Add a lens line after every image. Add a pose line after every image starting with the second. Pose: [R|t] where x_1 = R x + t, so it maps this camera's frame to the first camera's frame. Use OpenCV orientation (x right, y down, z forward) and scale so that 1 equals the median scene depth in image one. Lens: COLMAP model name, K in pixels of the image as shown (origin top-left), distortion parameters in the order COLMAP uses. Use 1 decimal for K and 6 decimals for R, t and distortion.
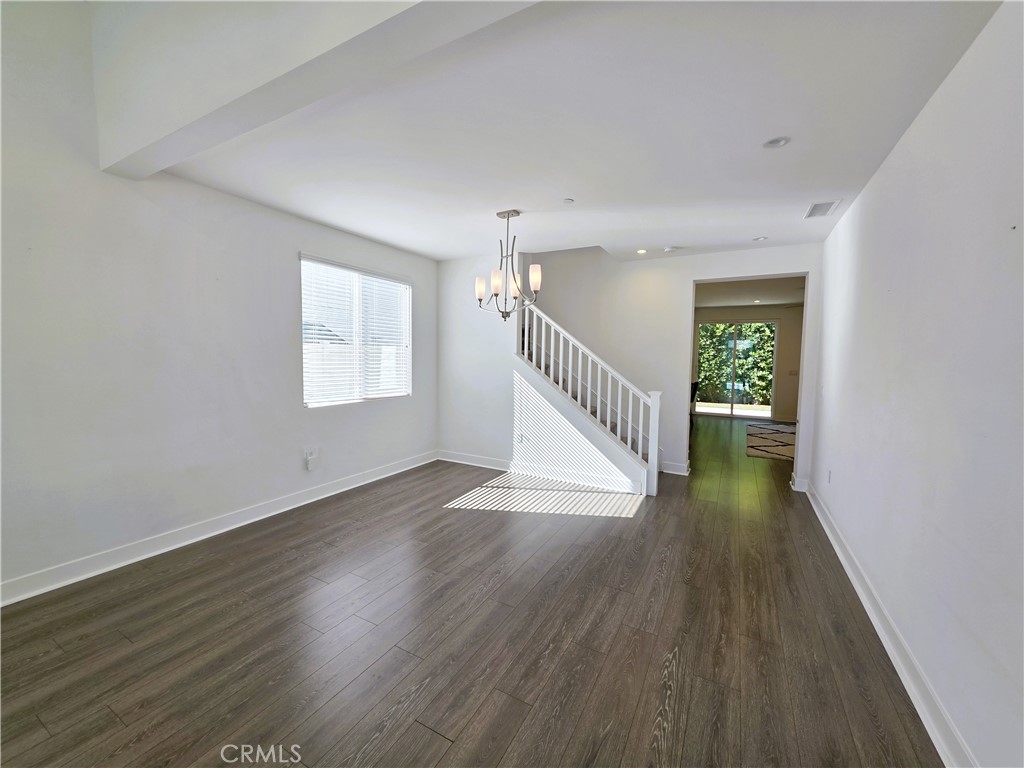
lens RADIAL K [[405.3, 0, 514.5], [0, 405.3, 378.9], [0, 0, 1]] dist [0.001249, 0.000346]
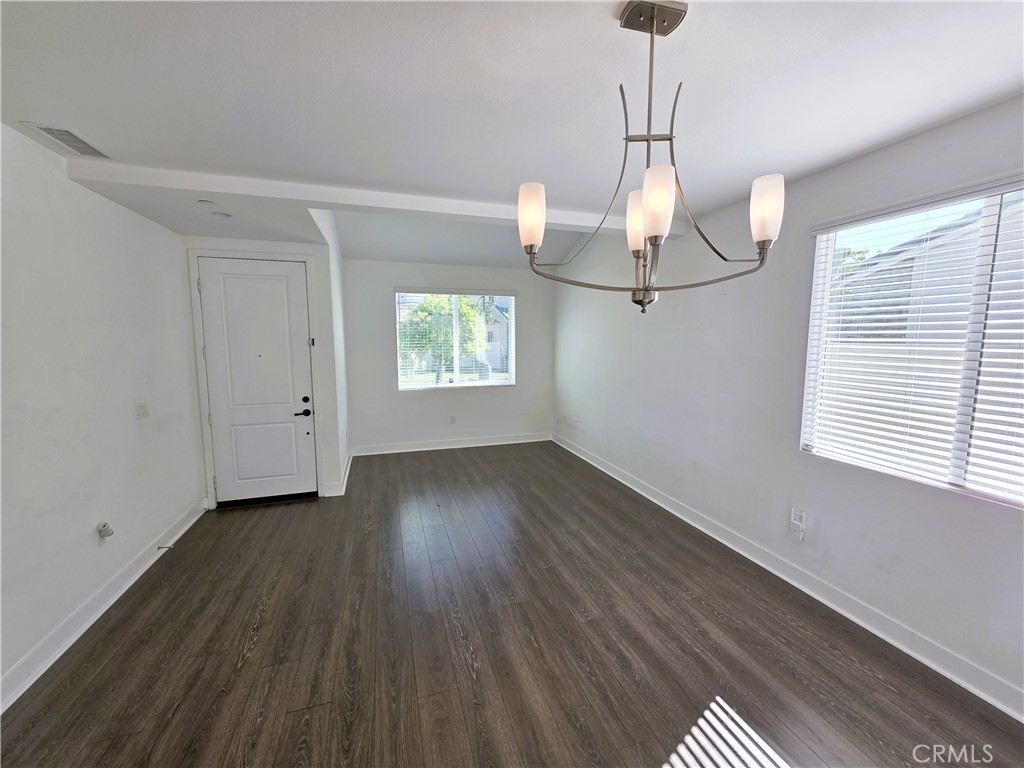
lens RADIAL K [[405.3, 0, 513.7], [0, 405.3, 391.7], [0, 0, 1]] dist [0.001249, 0.000346]
pose [[-0.686074, 0.081281, -0.722977, 0.508262], [-0.052902, 0.985535, 0.161002, -0.183665], [0.725606, 0.148706, -0.671850, 1.744684]]
